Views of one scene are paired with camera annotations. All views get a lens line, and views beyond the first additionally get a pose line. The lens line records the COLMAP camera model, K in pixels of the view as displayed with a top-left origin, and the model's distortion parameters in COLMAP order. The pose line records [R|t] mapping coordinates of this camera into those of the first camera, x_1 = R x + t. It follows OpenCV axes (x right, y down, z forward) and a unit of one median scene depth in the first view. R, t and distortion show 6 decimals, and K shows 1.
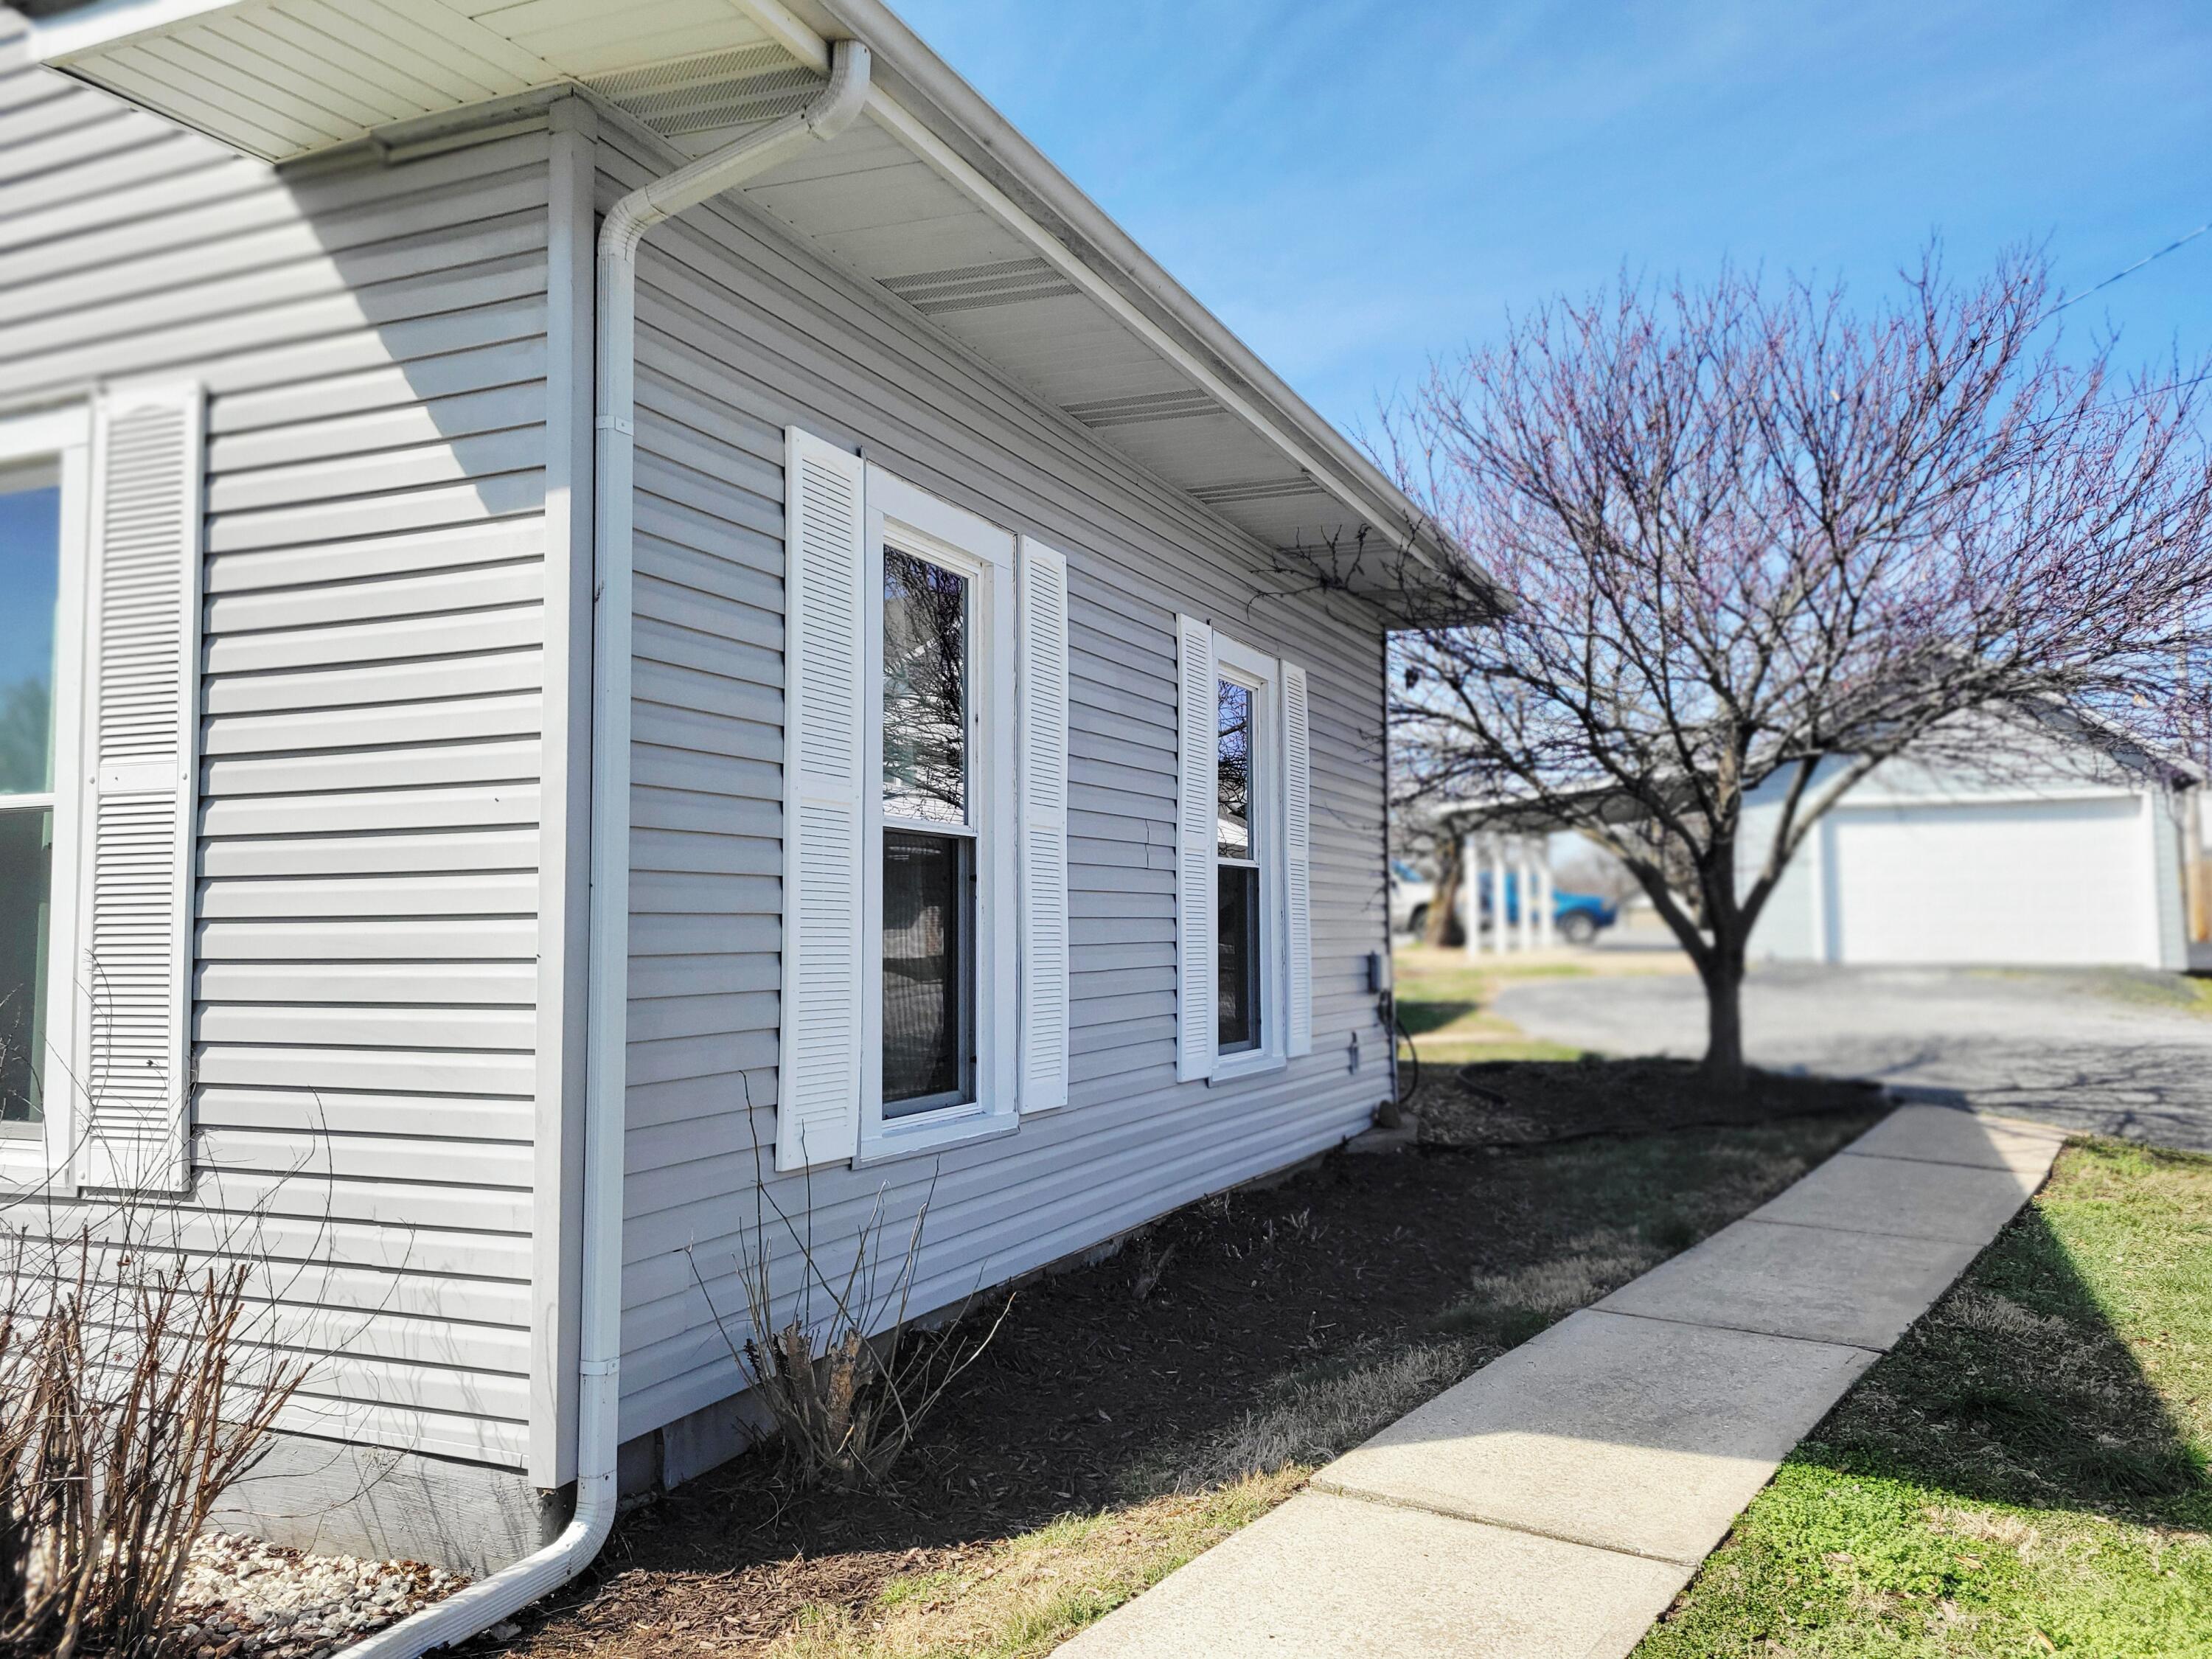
lens RADIAL K [[1633.0, 0, 1133.7], [0, 1633.0, 810.9], [0, 0, 1]] dist [0.050340, -0.037950]
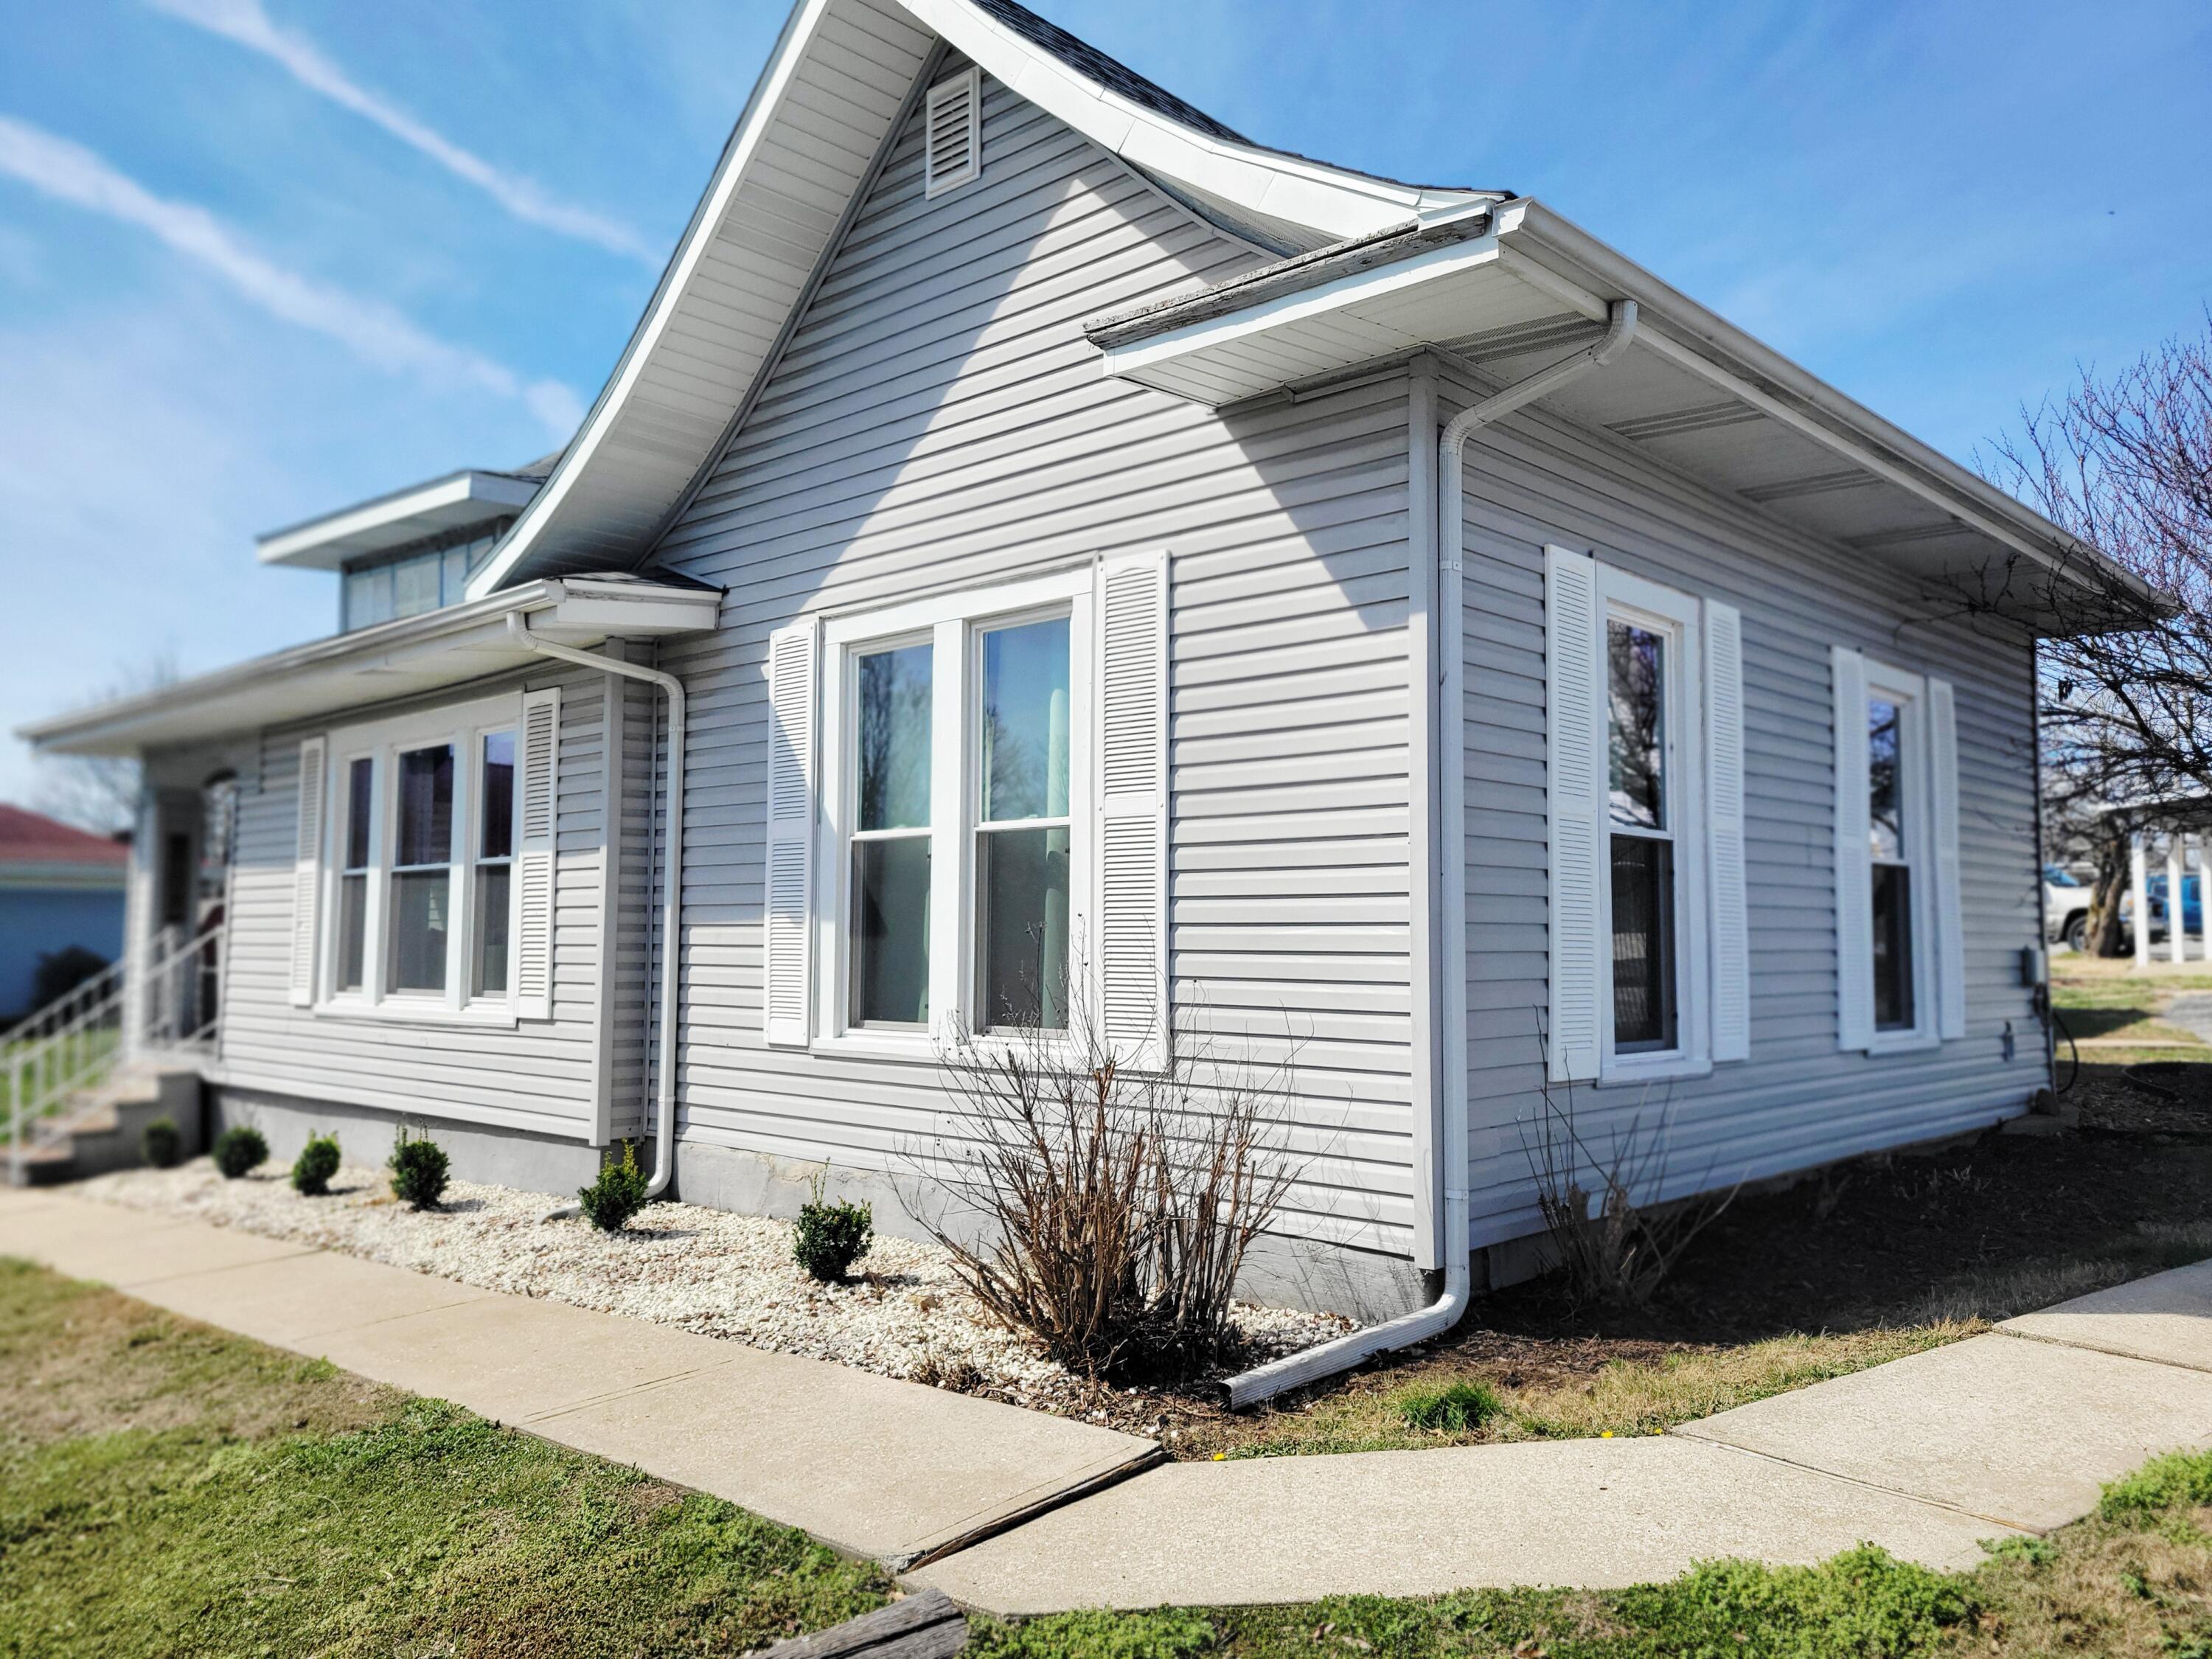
lens RADIAL K [[1633.0, 0, 1133.7], [0, 1633.0, 810.9], [0, 0, 1]] dist [0.050340, -0.037950]
pose [[0.941531, -0.015734, -0.336558, -0.071032], [0.014458, 0.999876, -0.006297, -0.005487], [0.336615, 0.001063, 0.941642, -0.388927]]
